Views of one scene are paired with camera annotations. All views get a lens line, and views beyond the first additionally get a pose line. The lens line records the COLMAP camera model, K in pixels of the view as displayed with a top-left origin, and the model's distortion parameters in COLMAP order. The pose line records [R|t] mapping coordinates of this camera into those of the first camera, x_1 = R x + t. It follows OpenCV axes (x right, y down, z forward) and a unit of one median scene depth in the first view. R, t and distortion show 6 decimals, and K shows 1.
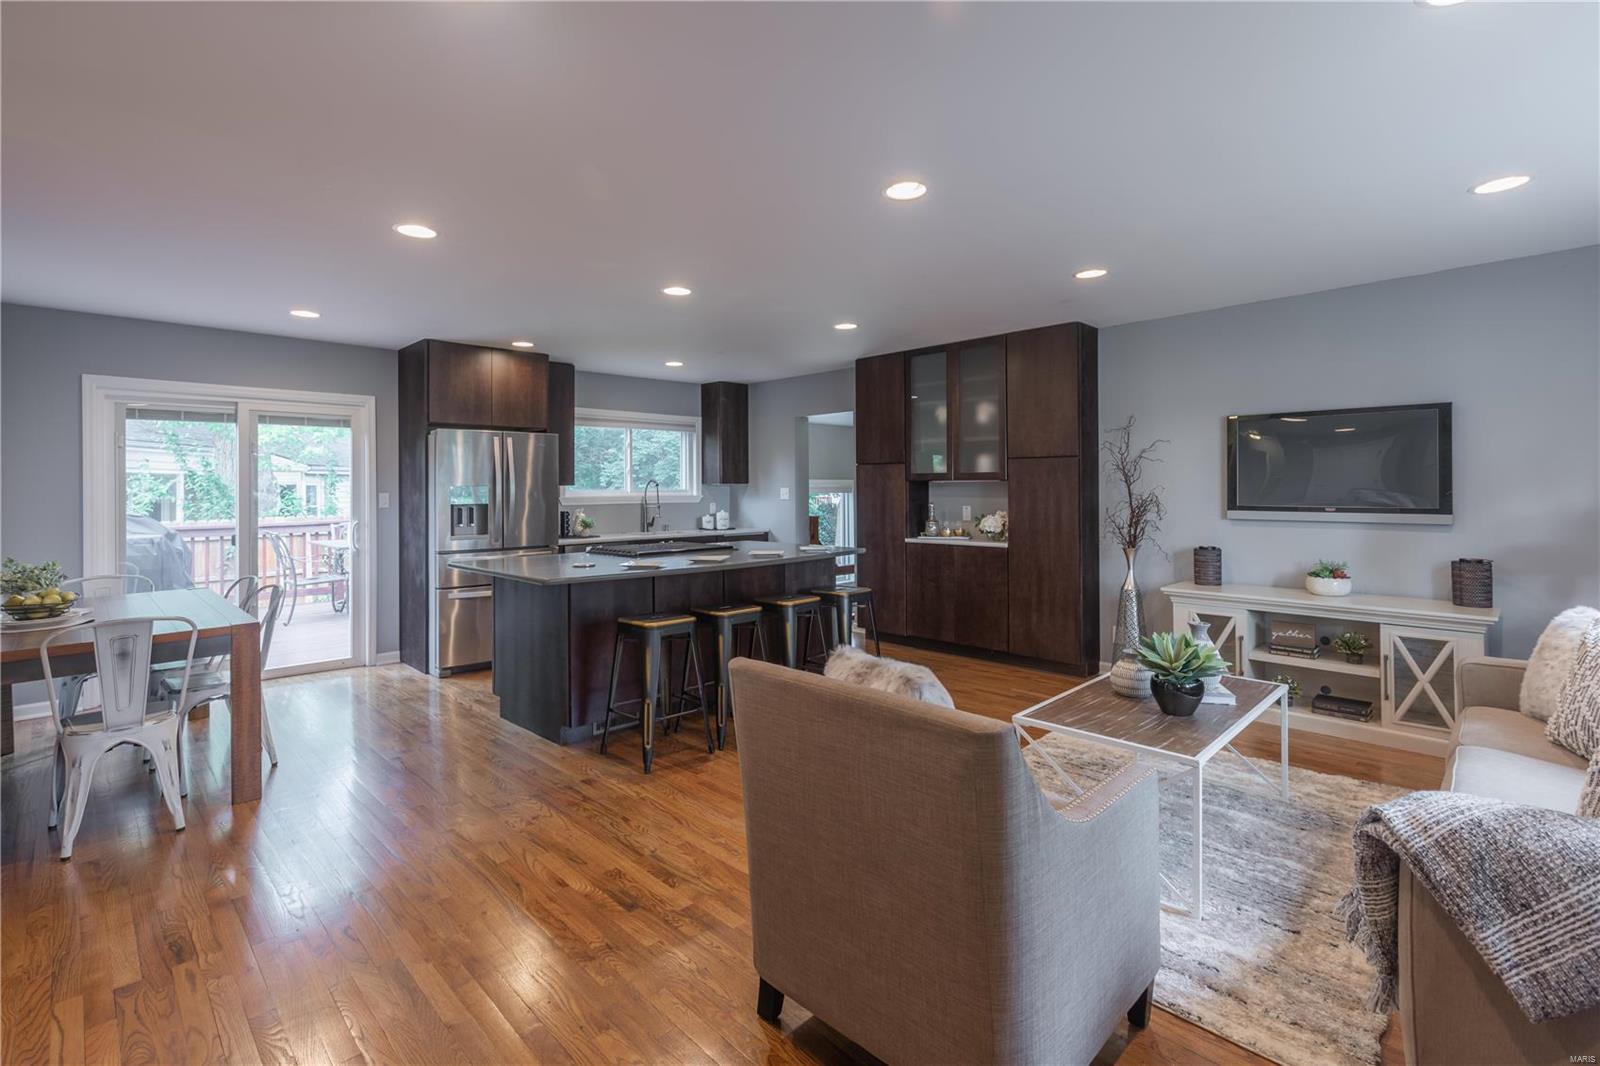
lens RADIAL K [[721.6, 0, 808.7], [0, 721.6, 505.8], [0, 0, 1]] dist [-0.001105, -0.000189]
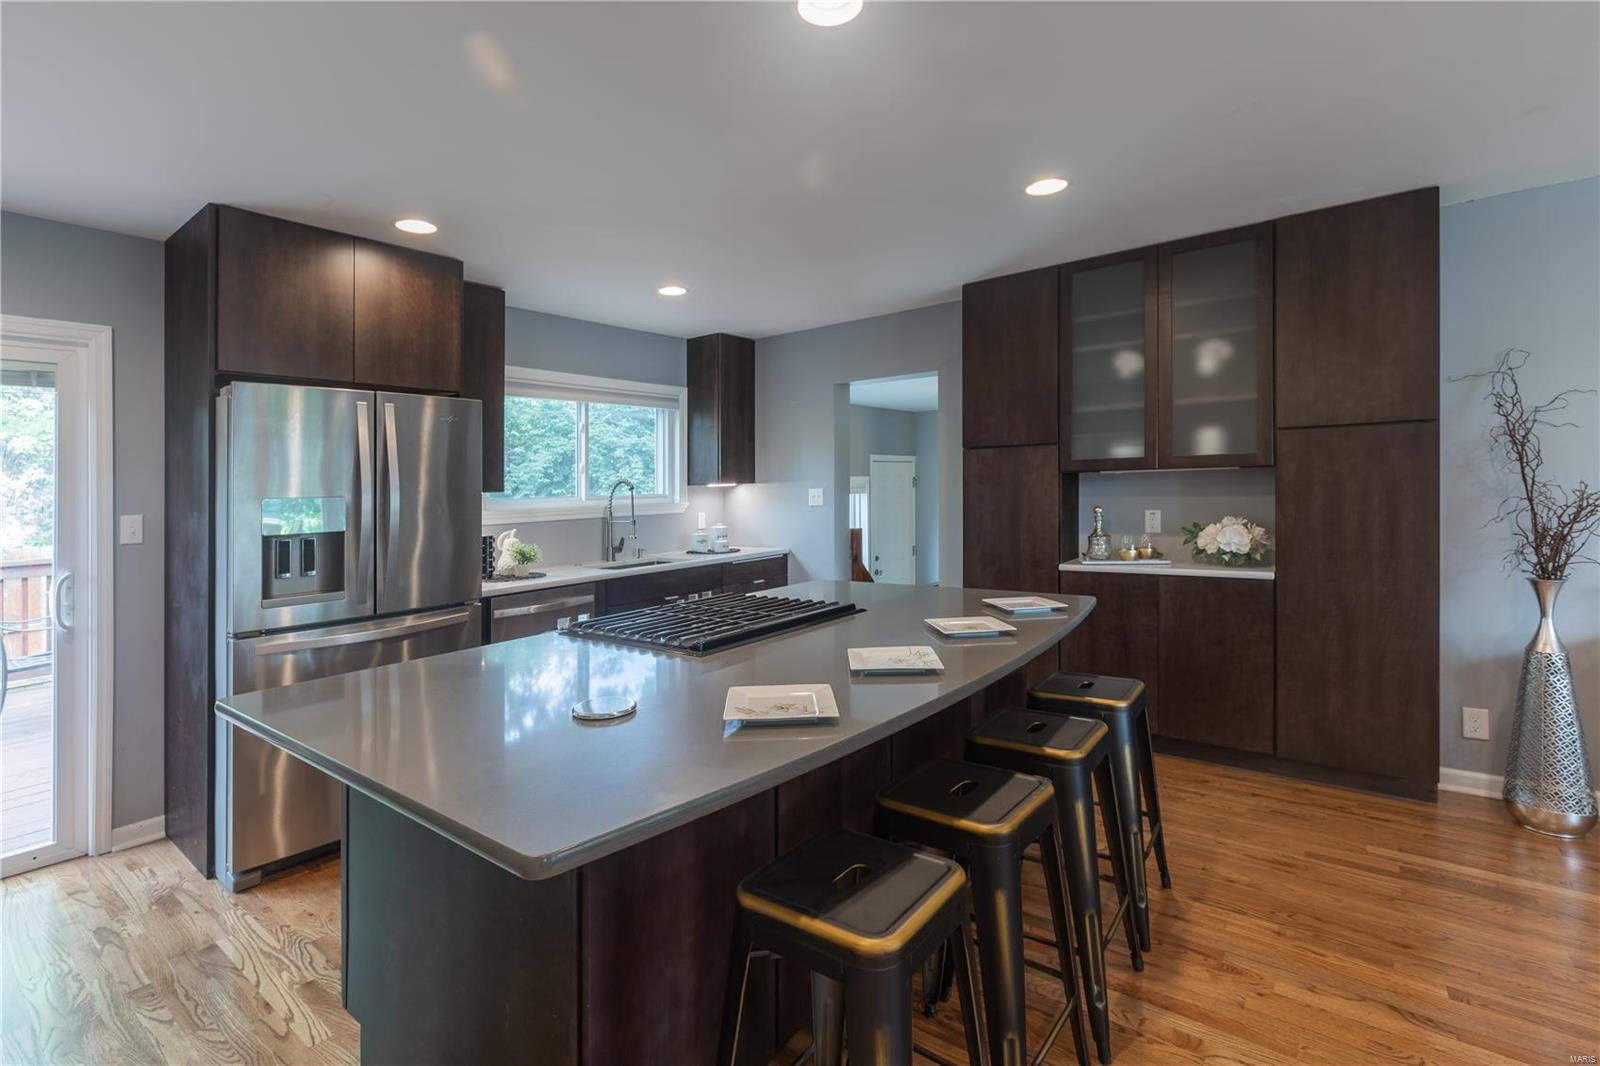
lens RADIAL K [[742.0, 0, 805.5], [0, 742.0, 464.0], [0, 0, 1]] dist [0.000389, -0.000596]
pose [[0.992812, -0.019418, 0.118095, -0.171211], [0.026102, 0.998128, -0.055315, -0.012544], [-0.116800, 0.058000, 0.991460, 0.414638]]
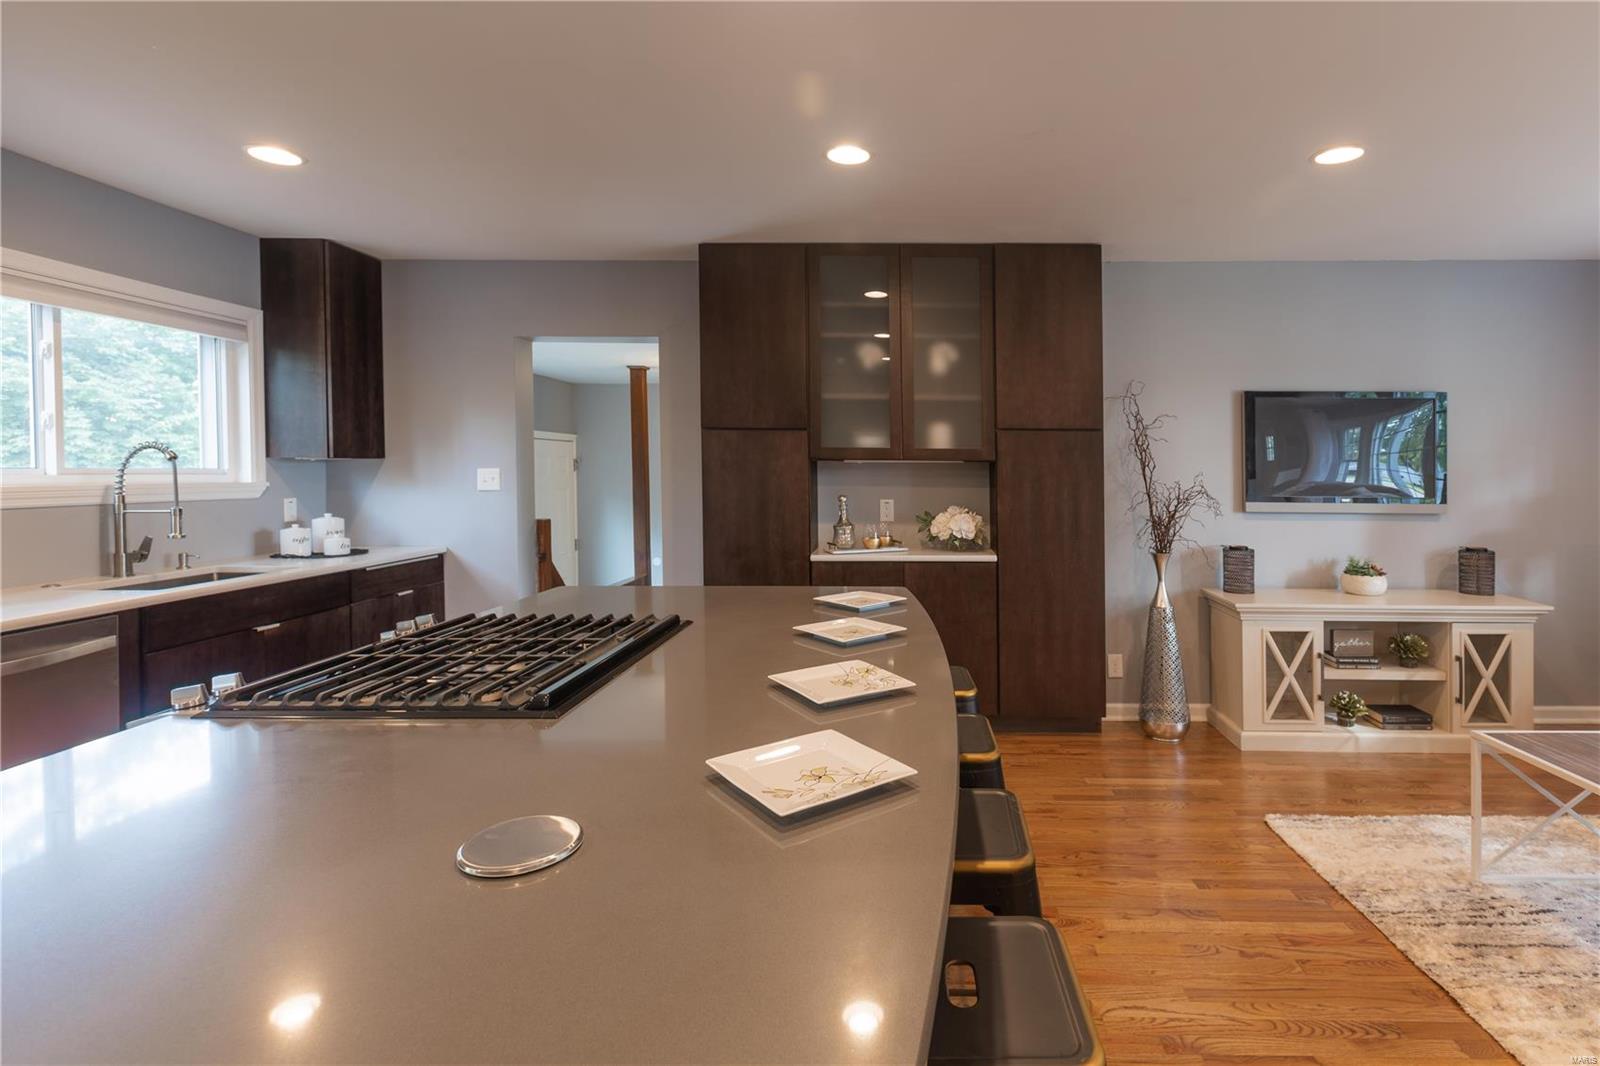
lens RADIAL K [[748.7, 0, 895.4], [0, 748.7, 478.0], [0, 0, 1]] dist [-0.000524, -0.000262]
pose [[0.716850, 0.001485, 0.697225, -0.268966], [0.007948, 0.999915, -0.010302, -0.012858], [-0.697182, 0.012926, 0.716778, 0.539930]]
